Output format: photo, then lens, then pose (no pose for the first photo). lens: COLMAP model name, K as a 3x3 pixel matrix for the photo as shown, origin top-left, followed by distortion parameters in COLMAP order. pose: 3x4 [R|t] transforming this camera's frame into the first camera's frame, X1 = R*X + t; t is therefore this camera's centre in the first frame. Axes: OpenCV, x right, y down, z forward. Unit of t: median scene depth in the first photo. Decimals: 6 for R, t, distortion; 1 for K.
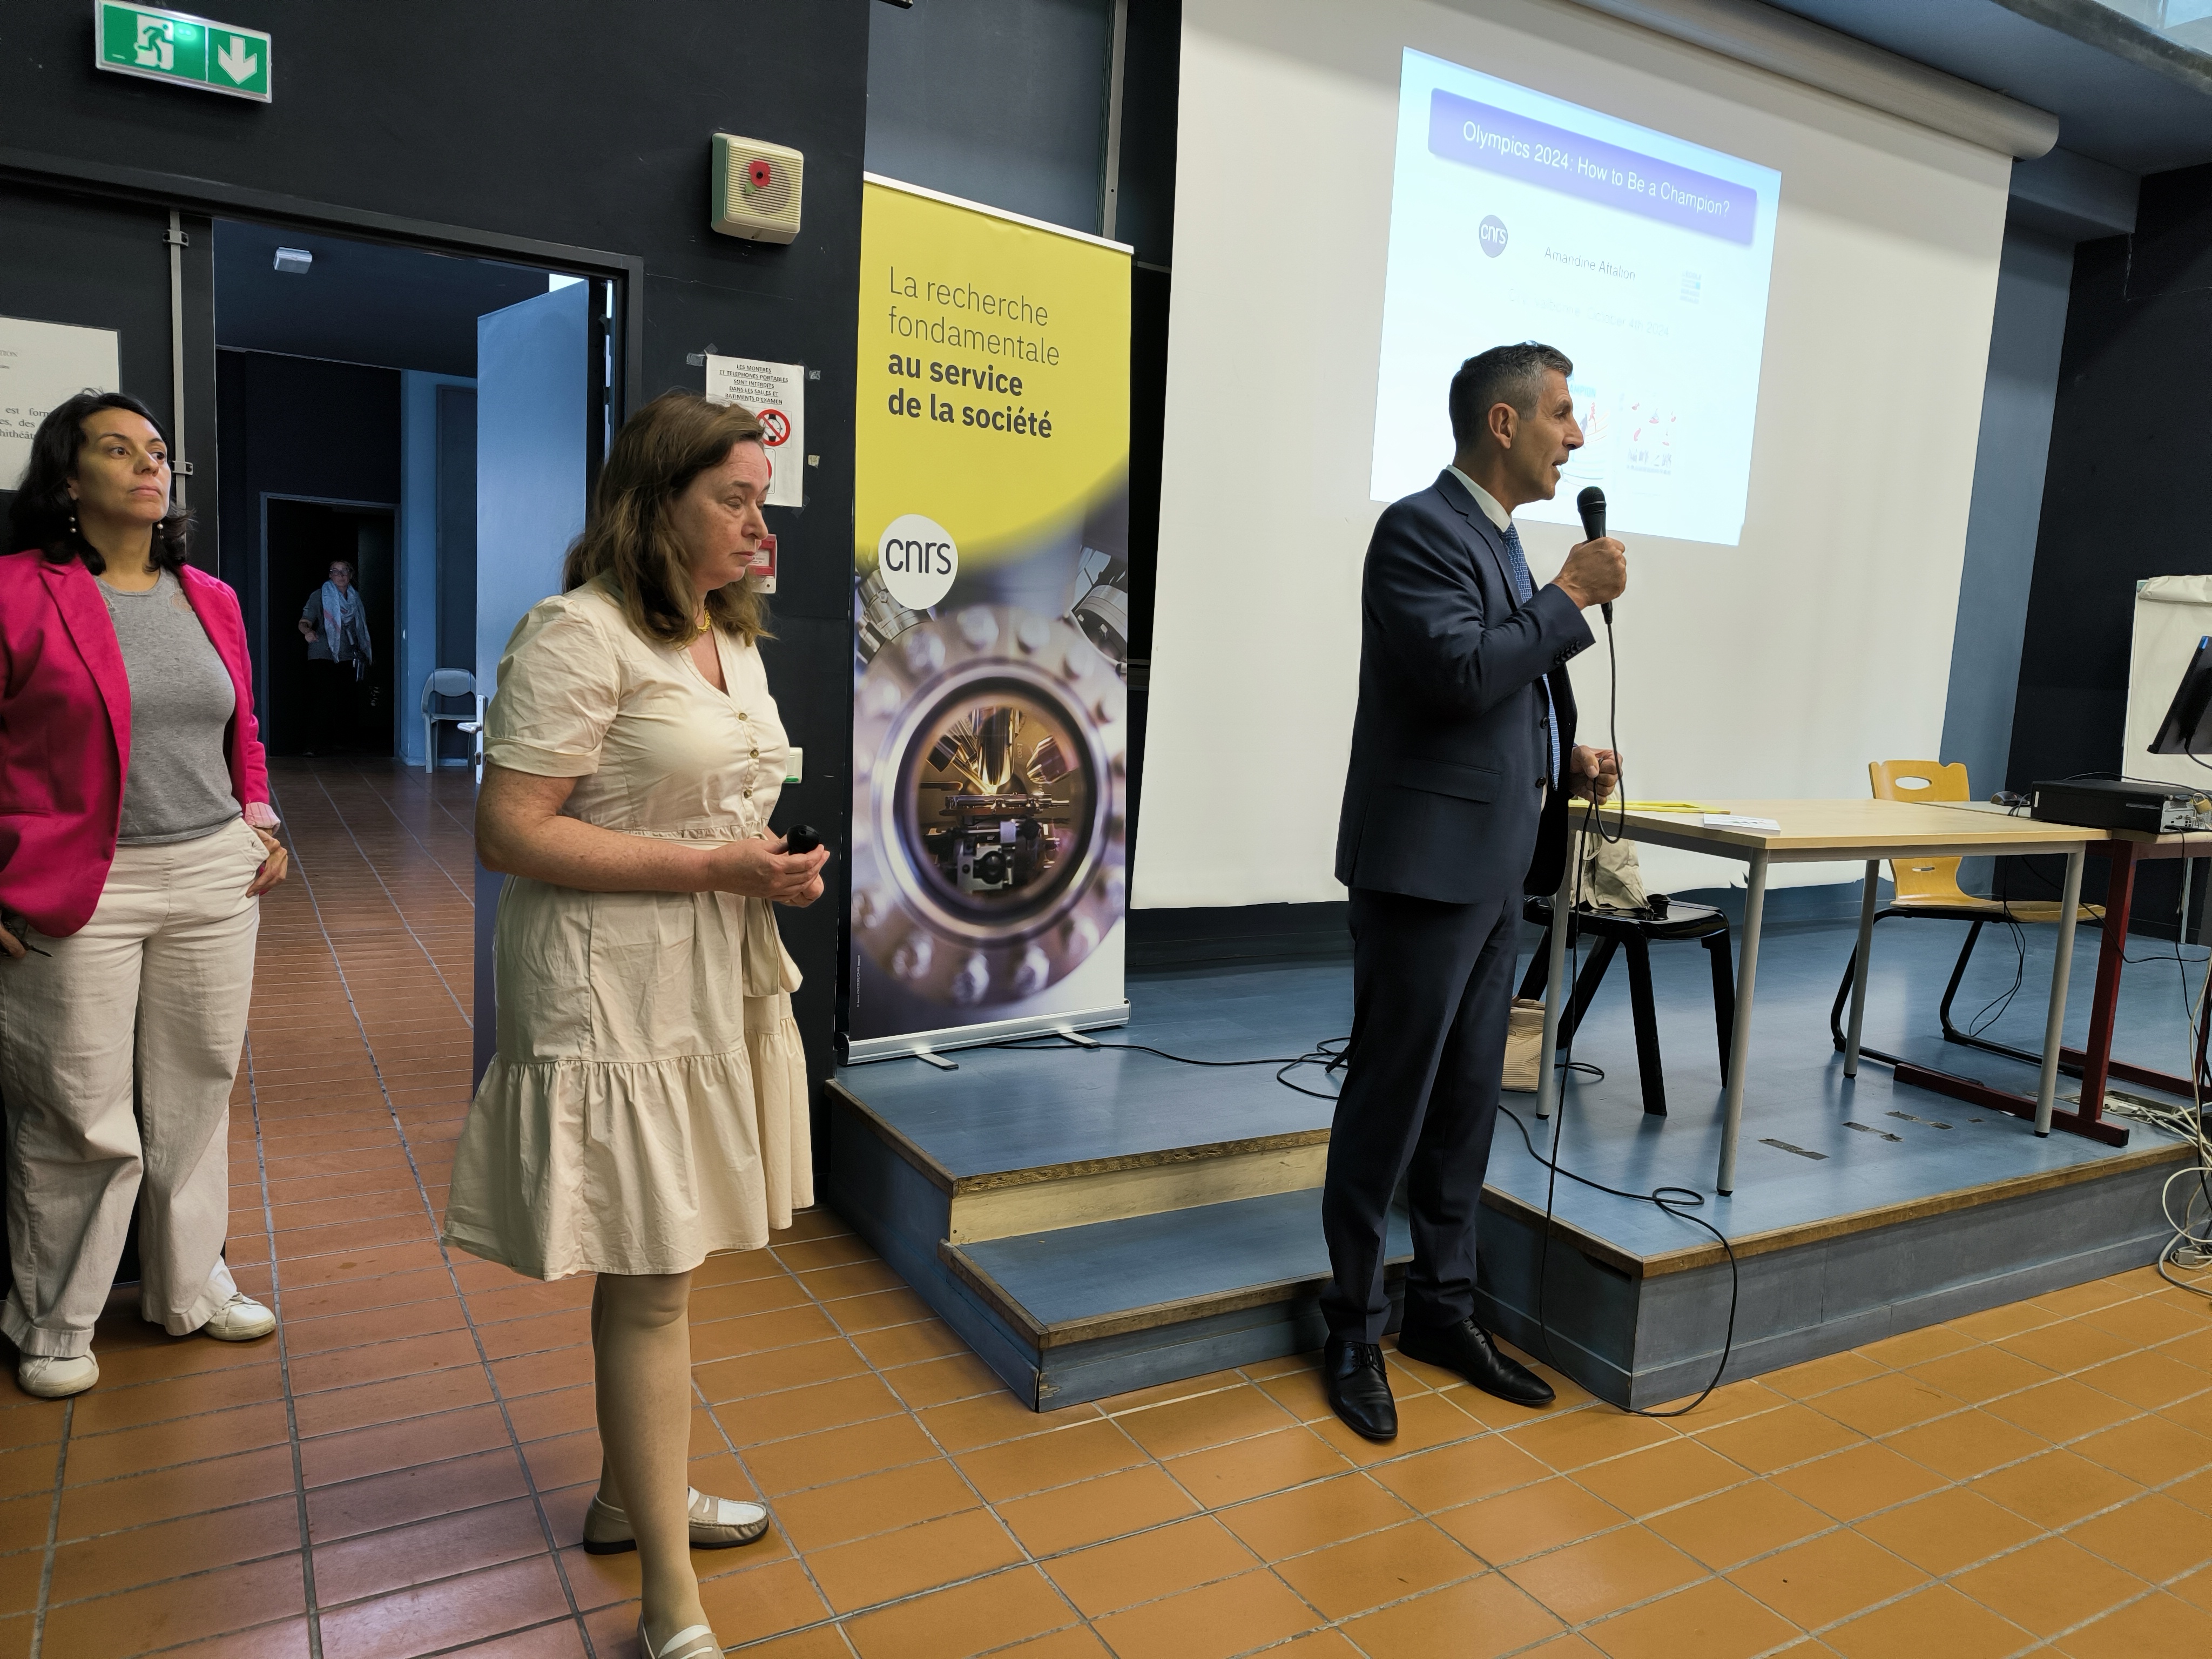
lens RADIAL K [[1545.3, 0, 1105.8], [0, 1545.3, 836.1], [0, 0, 1]] dist [0.032884, -0.023010]
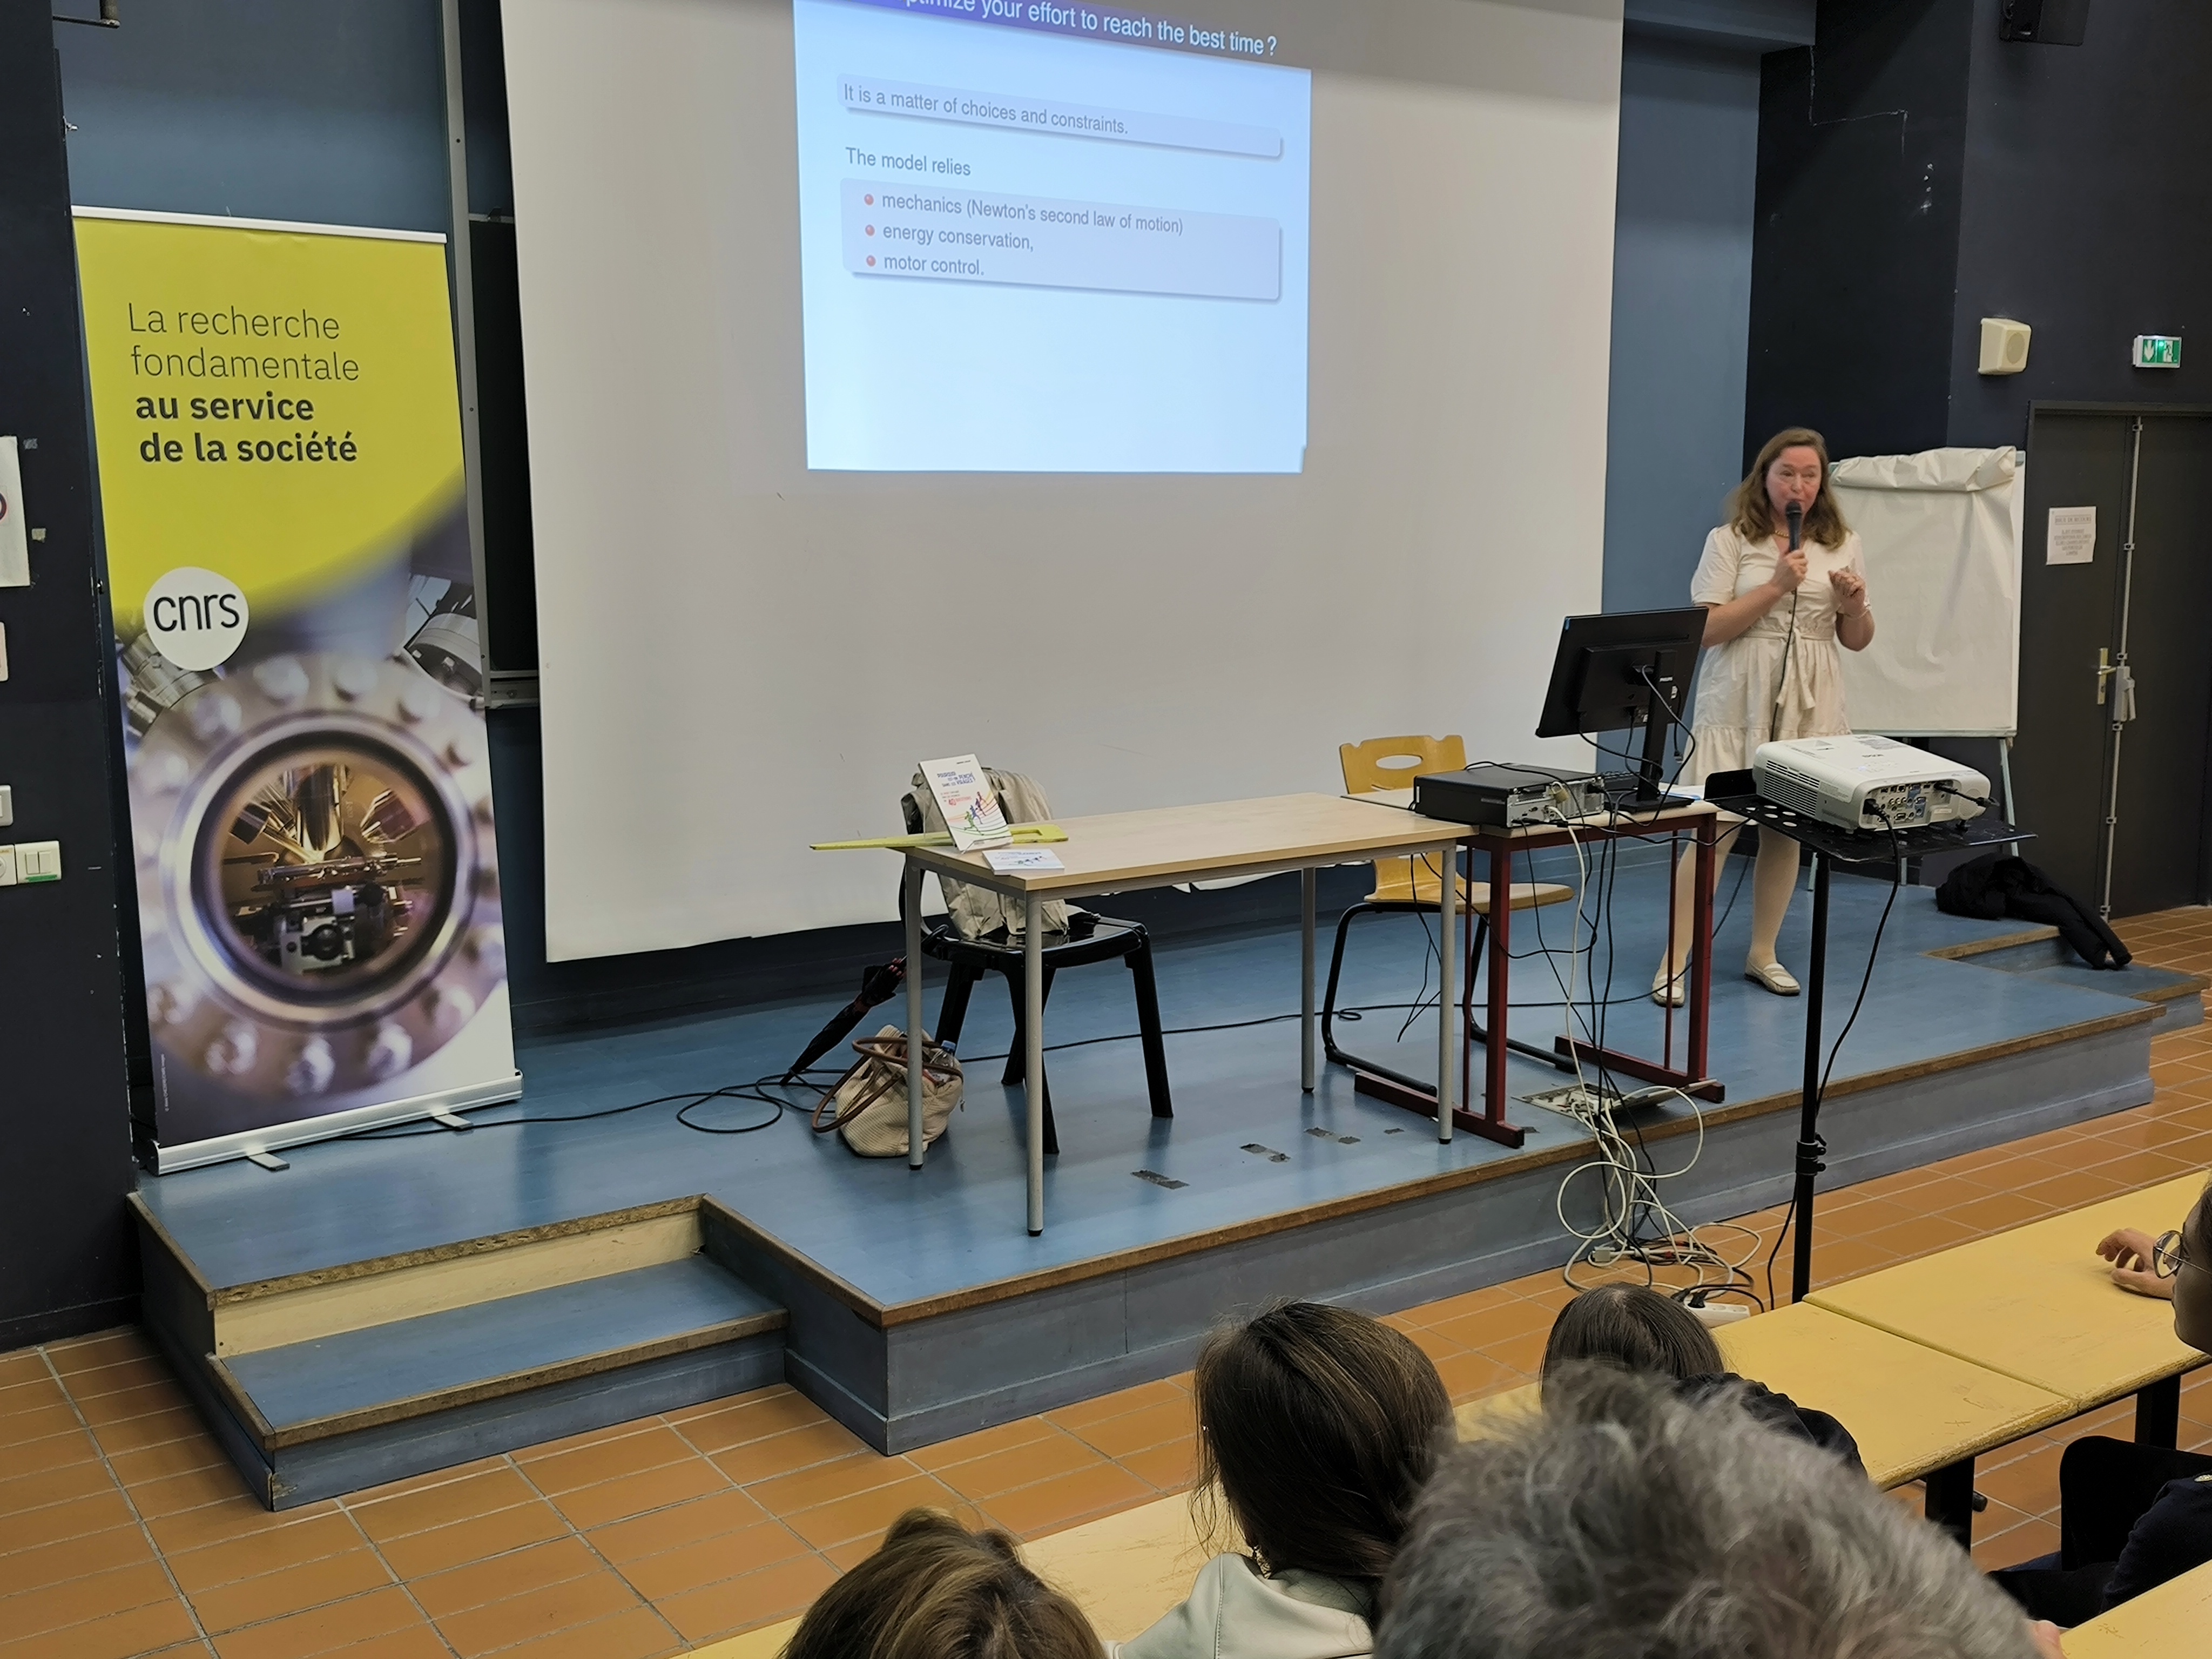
lens RADIAL K [[2224.3, 0, 1101.9], [0, 2224.3, 823.4], [0, 0, 1]] dist [0.018896, 0.000000]
pose [[0.994324, -0.070188, 0.079953, 0.291515], [0.067845, 0.997193, 0.031663, -0.062126], [-0.081951, -0.026059, 0.996296, -0.347499]]
